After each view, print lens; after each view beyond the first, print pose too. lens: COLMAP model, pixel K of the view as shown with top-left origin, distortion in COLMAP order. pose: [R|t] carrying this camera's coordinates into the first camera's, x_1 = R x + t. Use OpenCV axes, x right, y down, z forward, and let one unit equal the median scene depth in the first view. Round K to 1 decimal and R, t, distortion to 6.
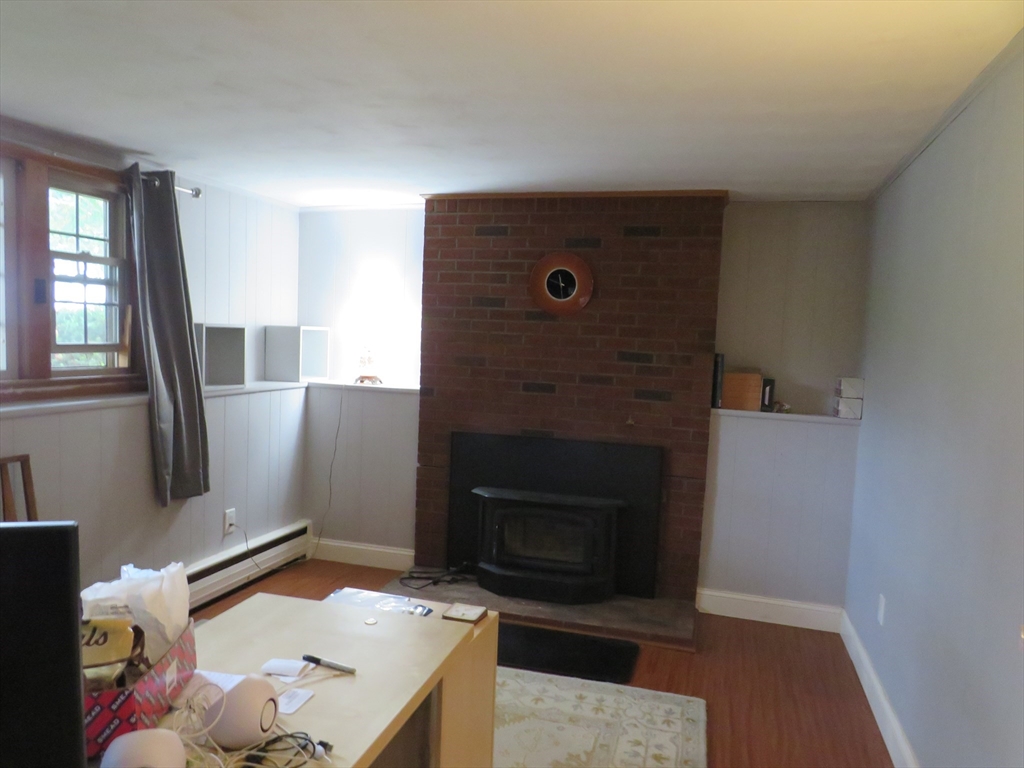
lens RADIAL K [[729.9, 0, 513.6], [0, 729.9, 390.4], [0, 0, 1]] dist [-0.006967, 0.008226]
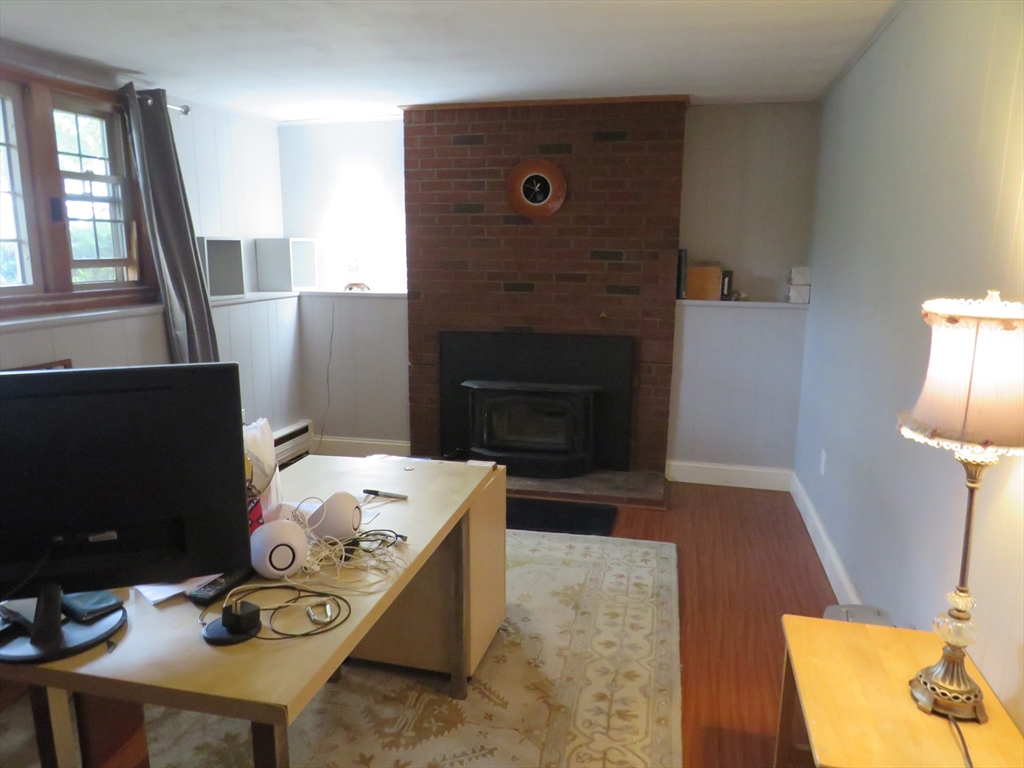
lens RADIAL K [[729.9, 0, 511.8], [0, 729.9, 381.8], [0, 0, 1]] dist [-0.006967, 0.008226]
pose [[0.998137, -0.042551, 0.043733, -0.032511], [0.037629, 0.993462, 0.107782, 0.020825], [-0.048034, -0.105936, 0.993212, -0.101977]]
